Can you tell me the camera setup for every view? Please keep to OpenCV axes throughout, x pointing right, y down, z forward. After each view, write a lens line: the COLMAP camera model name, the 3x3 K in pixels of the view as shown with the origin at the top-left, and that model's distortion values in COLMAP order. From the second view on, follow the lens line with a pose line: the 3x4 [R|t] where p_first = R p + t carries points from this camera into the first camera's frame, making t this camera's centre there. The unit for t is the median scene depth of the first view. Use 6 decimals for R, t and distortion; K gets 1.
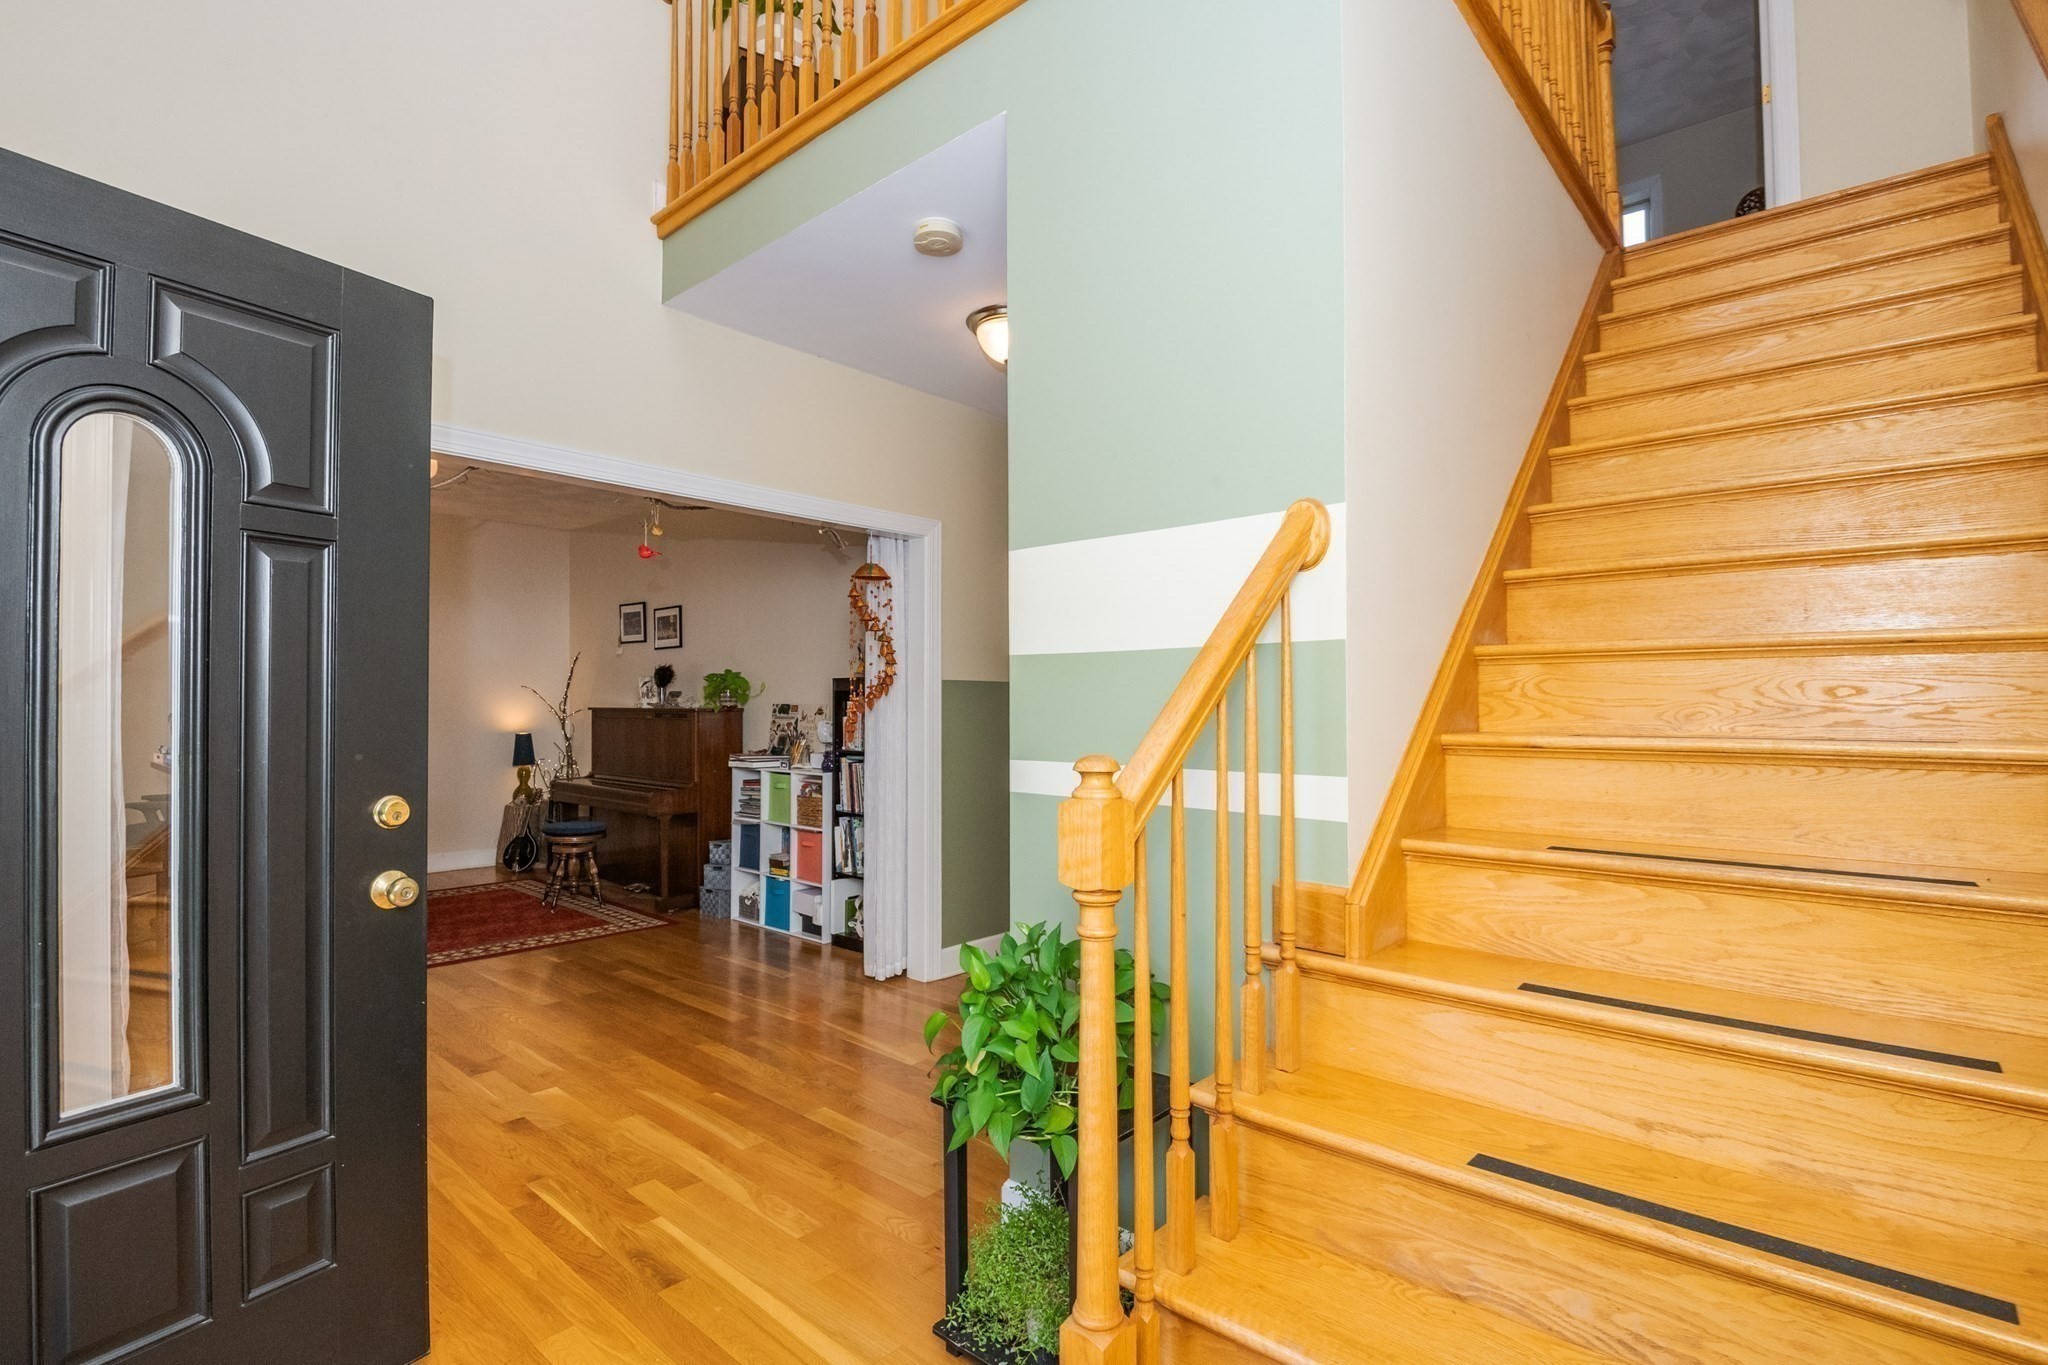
lens RADIAL K [[947.1, 0, 1024.2], [0, 947.1, 684.6], [0, 0, 1]] dist [-0.019071, -0.004531]
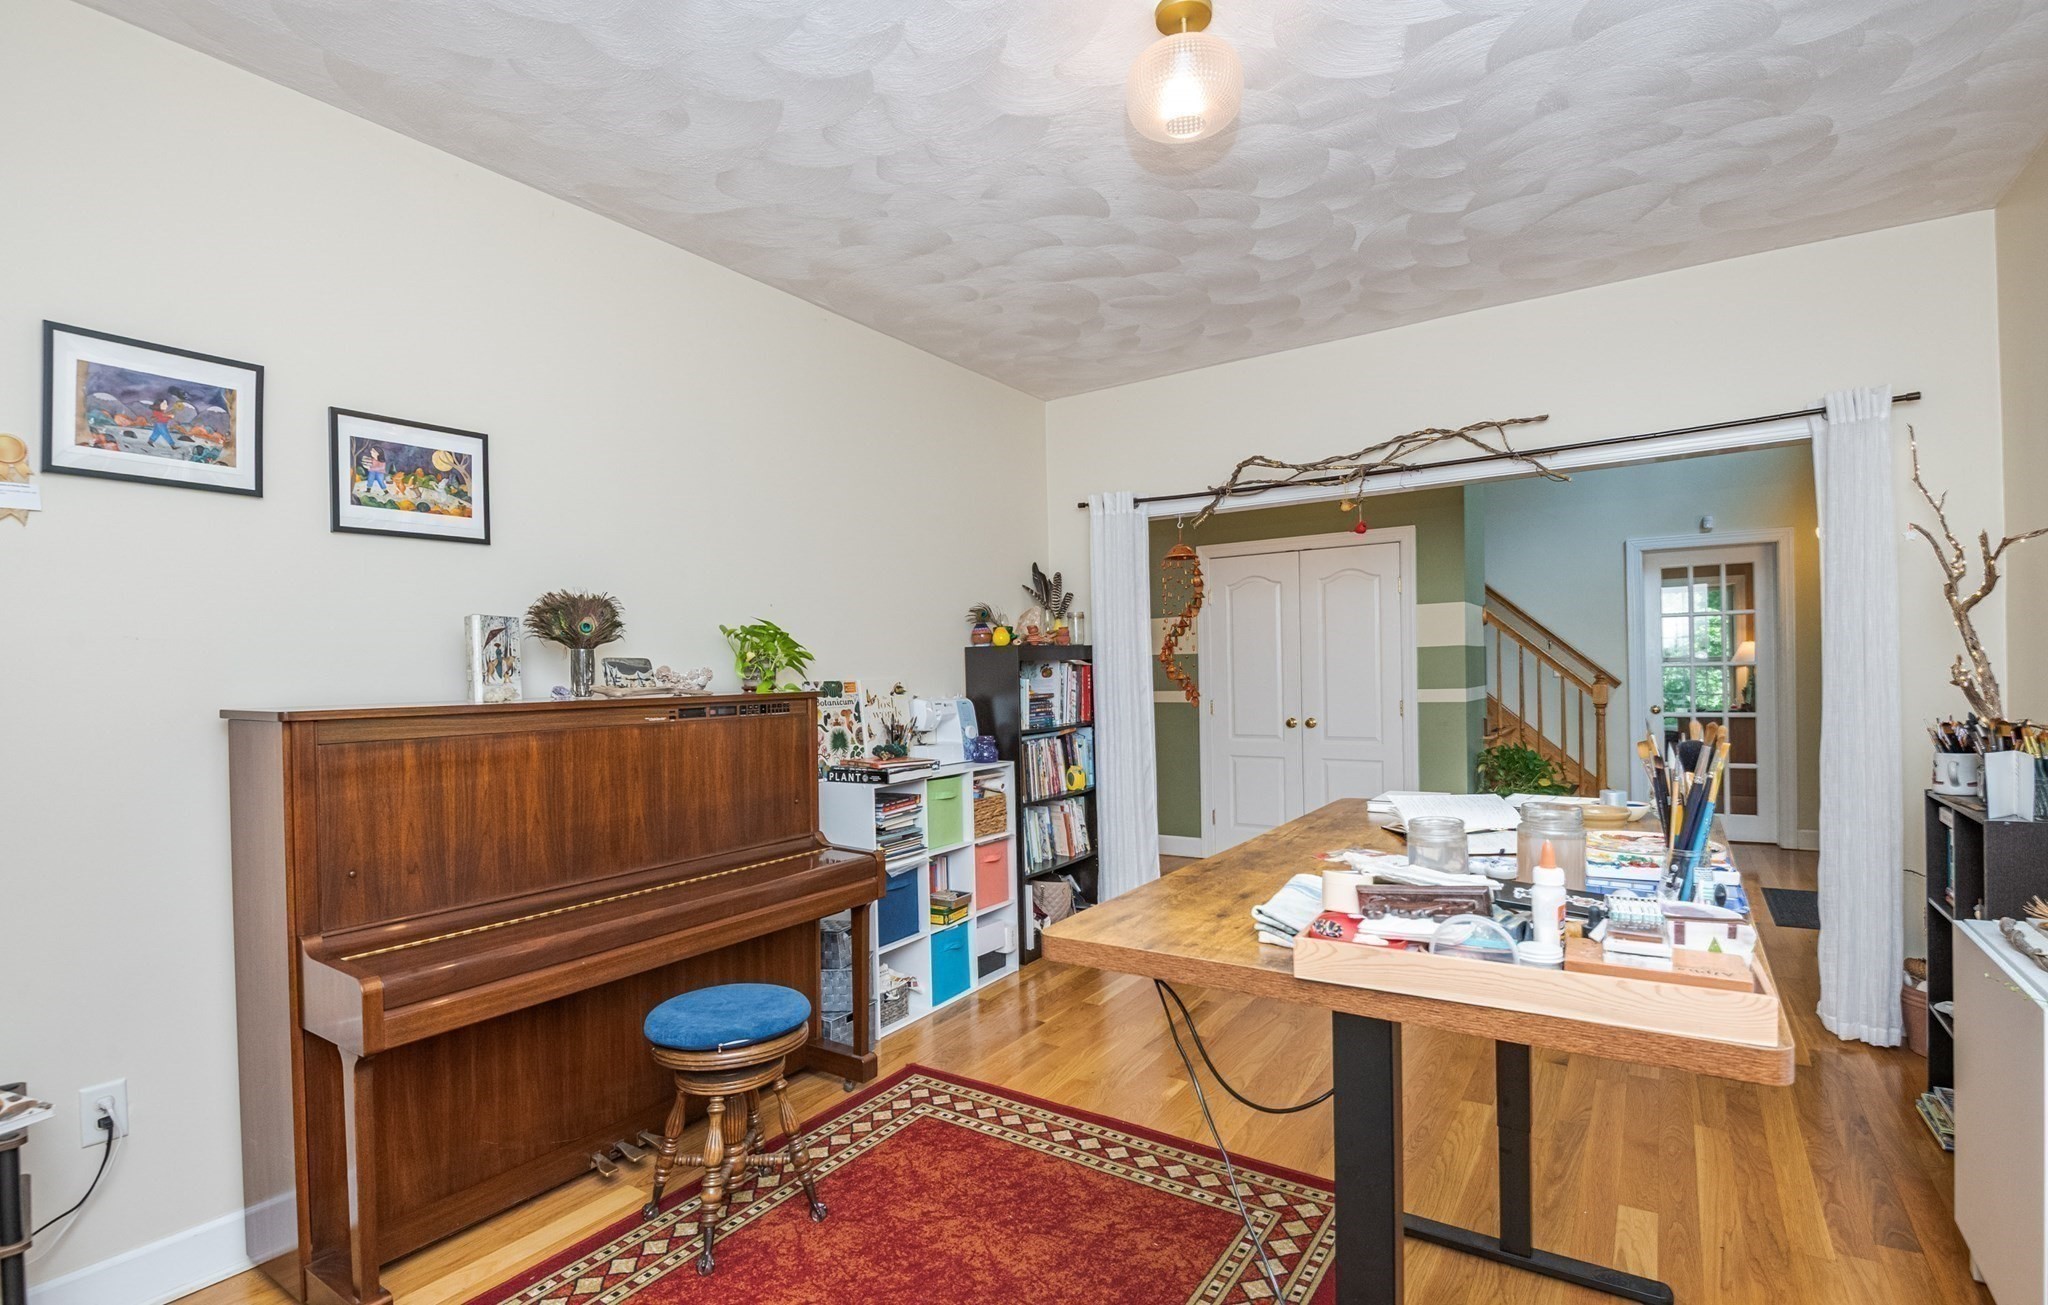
lens RADIAL K [[985.1, 0, 1031.2], [0, 985.1, 666.3], [0, 0, 1]] dist [-0.004122, -0.000299]
pose [[-0.146274, 0.003092, 0.989239, -0.922773], [-0.005746, 0.999976, -0.003975, 0.013019], [-0.989227, -0.006266, -0.146253, 0.973095]]
